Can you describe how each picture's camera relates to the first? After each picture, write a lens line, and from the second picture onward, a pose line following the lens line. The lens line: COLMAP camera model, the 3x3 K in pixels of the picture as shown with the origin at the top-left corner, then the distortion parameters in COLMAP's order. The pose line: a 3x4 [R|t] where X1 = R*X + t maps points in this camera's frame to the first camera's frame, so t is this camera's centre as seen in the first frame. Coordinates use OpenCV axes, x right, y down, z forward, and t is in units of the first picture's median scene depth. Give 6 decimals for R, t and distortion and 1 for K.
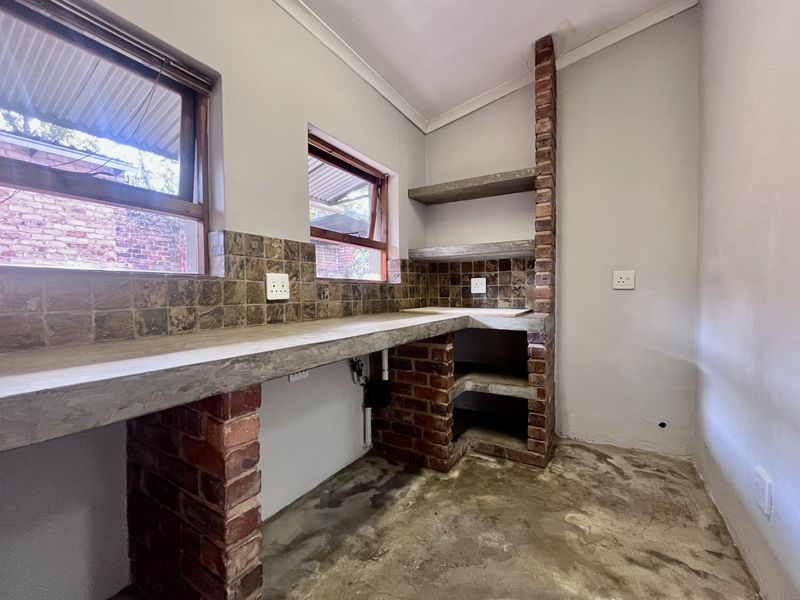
lens RADIAL K [[342.8, 0, 400.0], [0, 342.8, 300.0], [0, 0, 1]] dist [-0.000095, -0.000110]
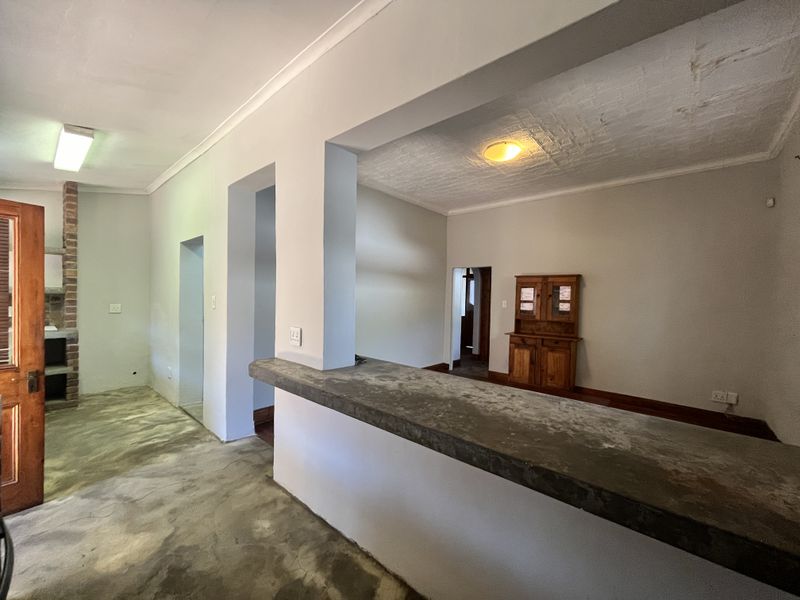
lens RADIAL K [[324.4, 0, 400.0], [0, 324.4, 300.0], [0, 0, 1]] dist [-0.003870, -0.000206]
pose [[0.169492, -0.000165, 0.985531, -1.031193], [0.005826, 0.999983, -0.000834, -0.102803], [-0.985514, 0.005883, 0.169490, -1.079388]]
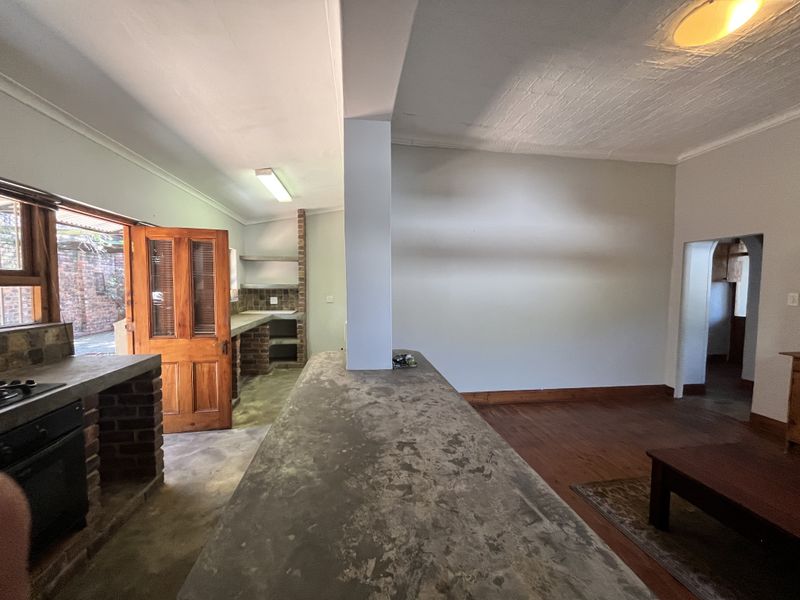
lens RADIAL K [[324.4, 0, 400.0], [0, 324.4, 300.0], [0, 0, 1]] dist [-0.003870, -0.000206]
pose [[0.774686, -0.018620, 0.632072, -0.592112], [0.007282, 0.999763, 0.020526, -0.104933], [-0.632305, -0.011298, 0.774638, -1.451670]]
